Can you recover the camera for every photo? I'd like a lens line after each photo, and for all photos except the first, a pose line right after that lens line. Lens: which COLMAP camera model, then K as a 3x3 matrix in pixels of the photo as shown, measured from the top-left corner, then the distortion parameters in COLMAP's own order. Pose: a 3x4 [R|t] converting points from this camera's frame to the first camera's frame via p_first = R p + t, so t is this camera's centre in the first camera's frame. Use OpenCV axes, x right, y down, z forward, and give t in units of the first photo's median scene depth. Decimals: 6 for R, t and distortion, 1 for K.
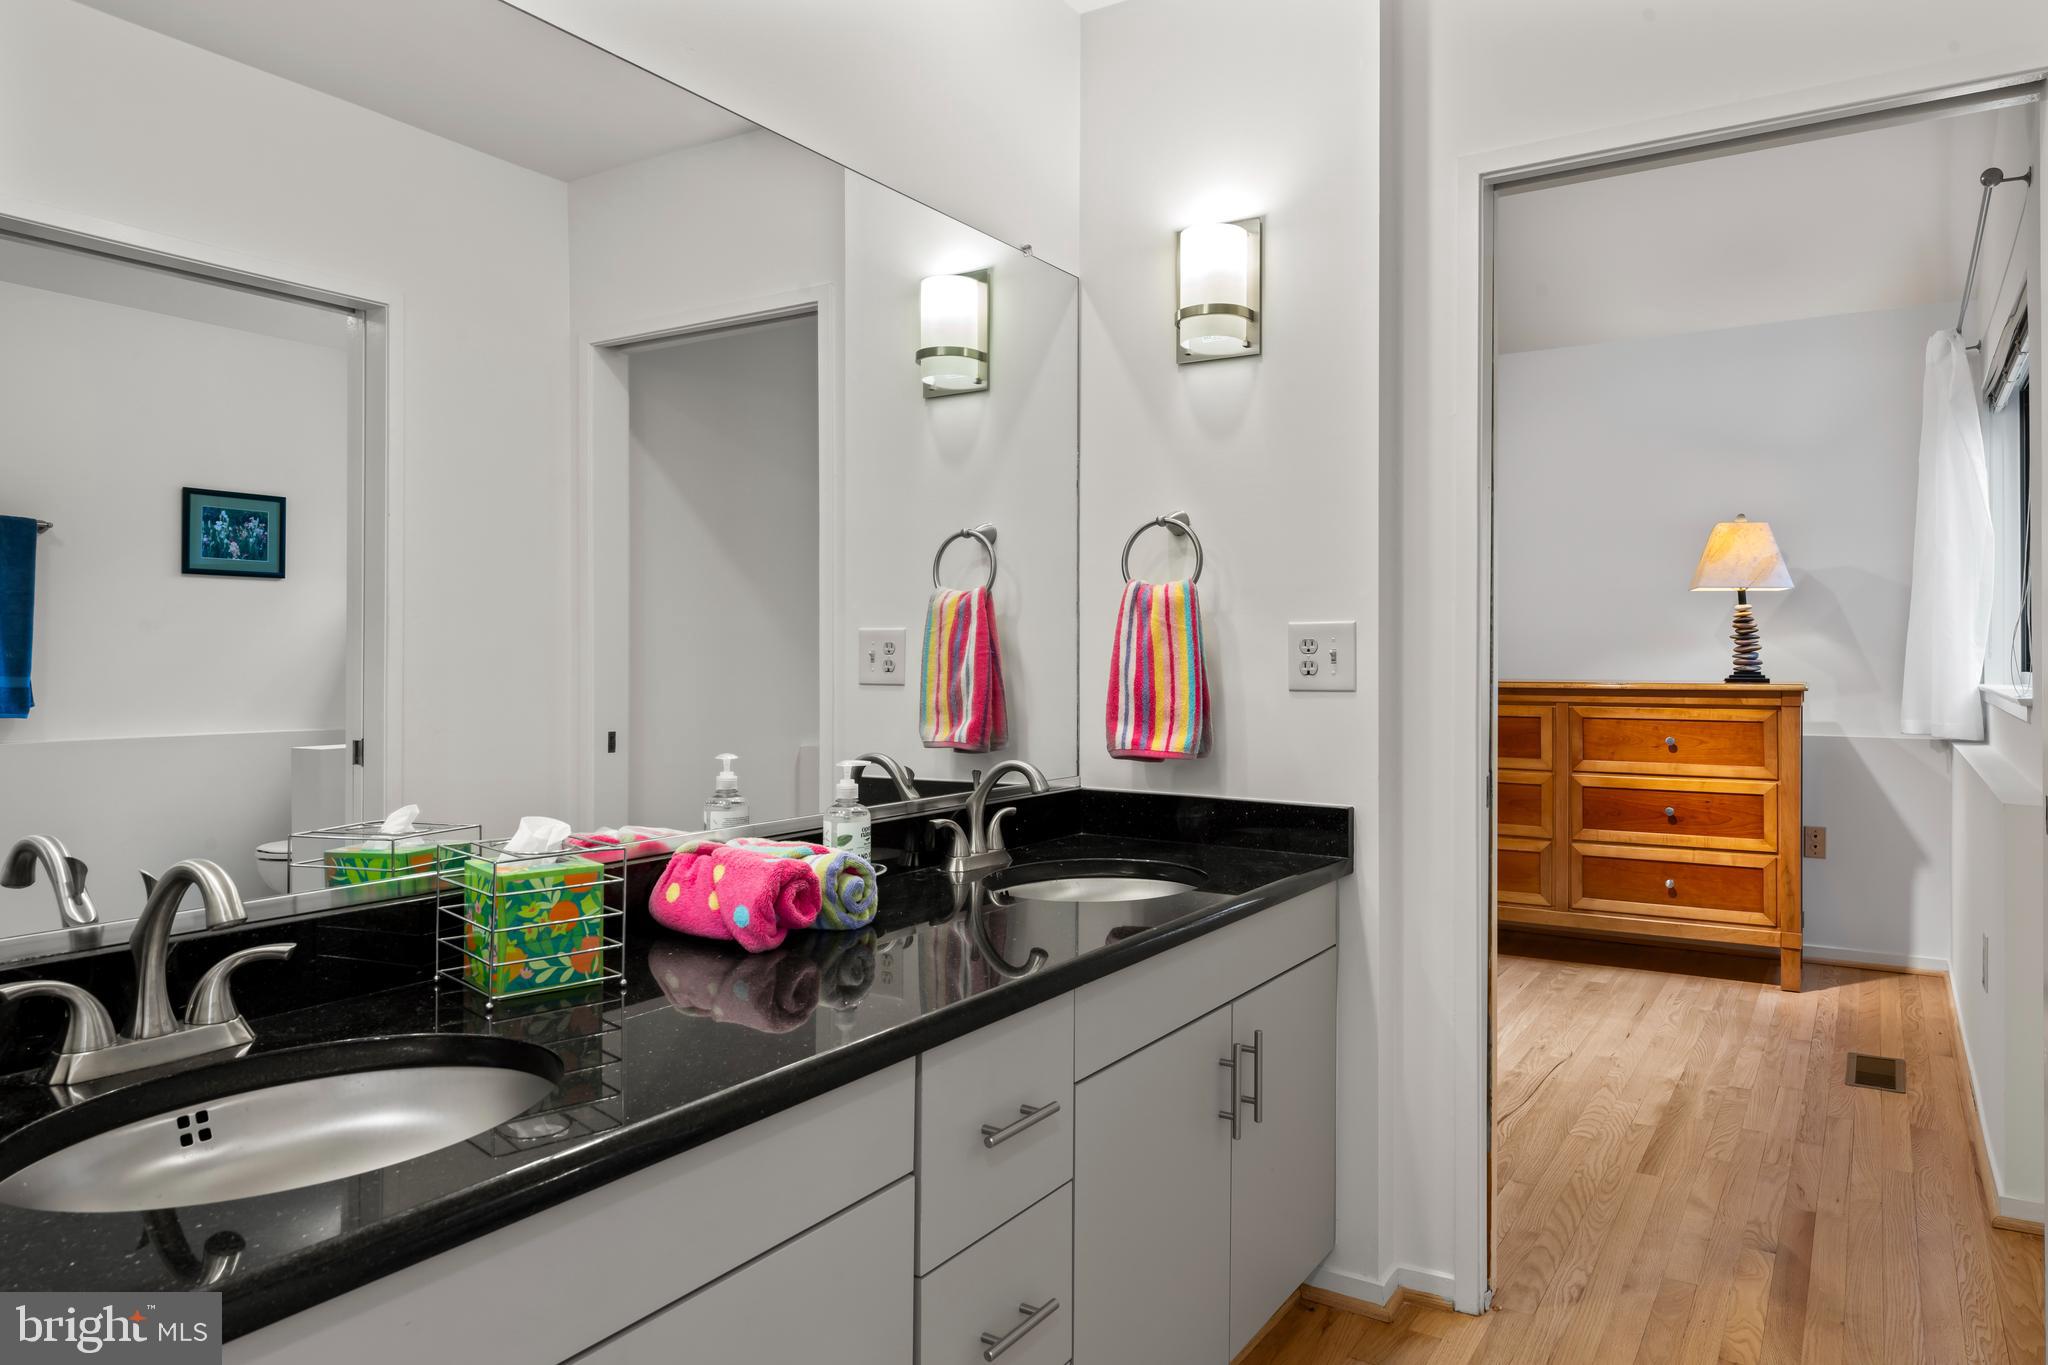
lens RADIAL K [[1310.3, 0, 1008.5], [0, 1310.3, 675.1], [0, 0, 1]] dist [0.003419, 0.000196]
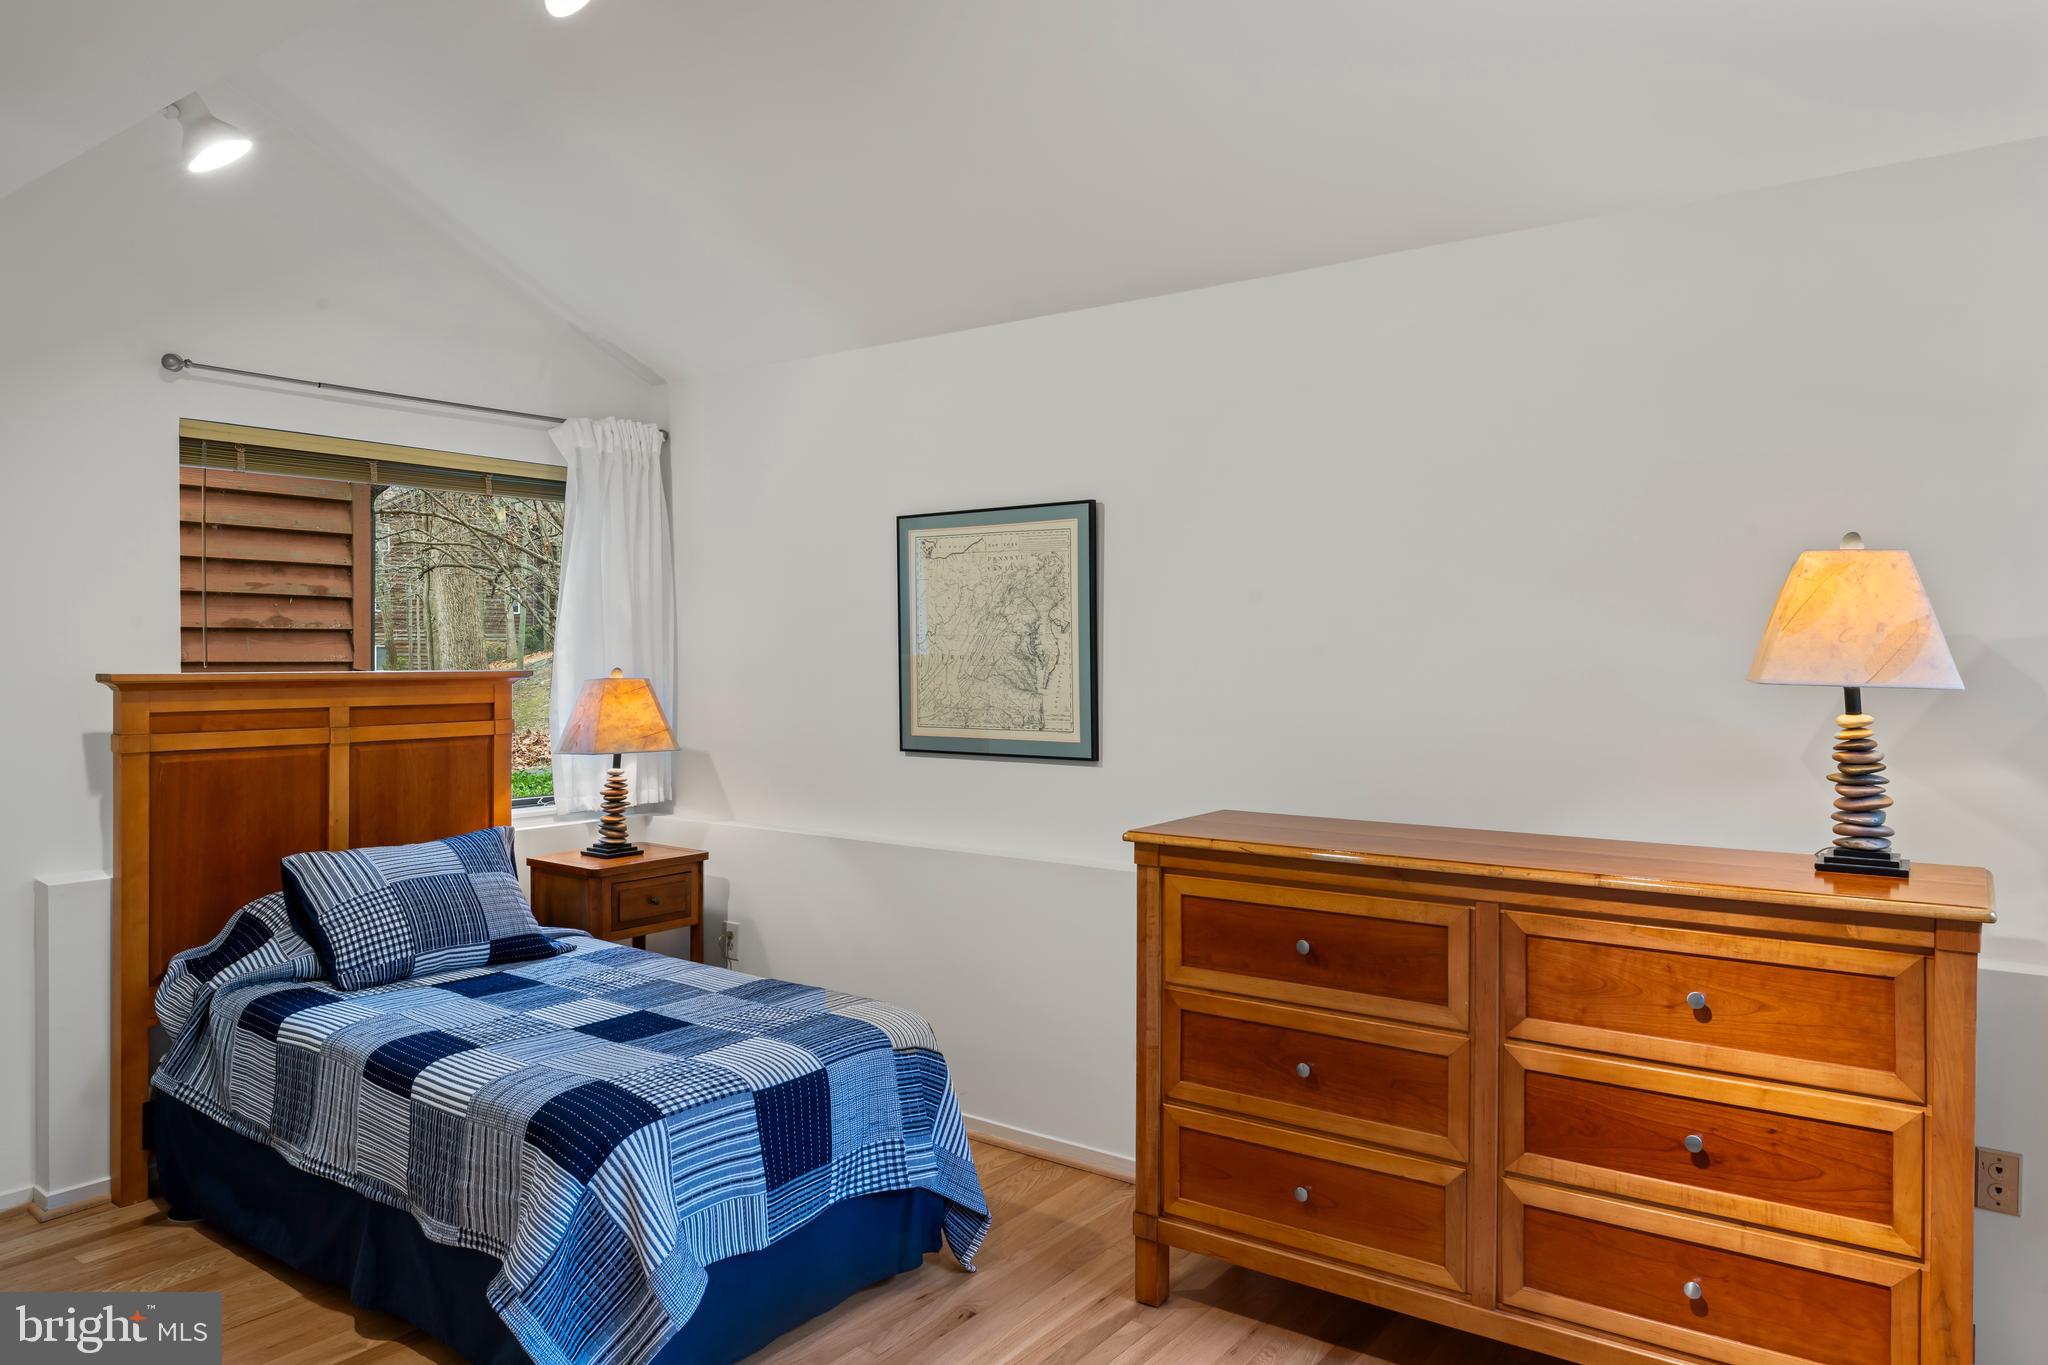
lens RADIAL K [[1310.3, 0, 1040.6], [0, 1310.3, 682.4], [0, 0, 1]] dist [0.003419, 0.000196]
pose [[0.998532, 0.005969, -0.053830, 0.284083], [-0.005401, 0.999928, 0.010690, -0.071070], [0.053889, -0.010383, 0.998493, 0.496758]]
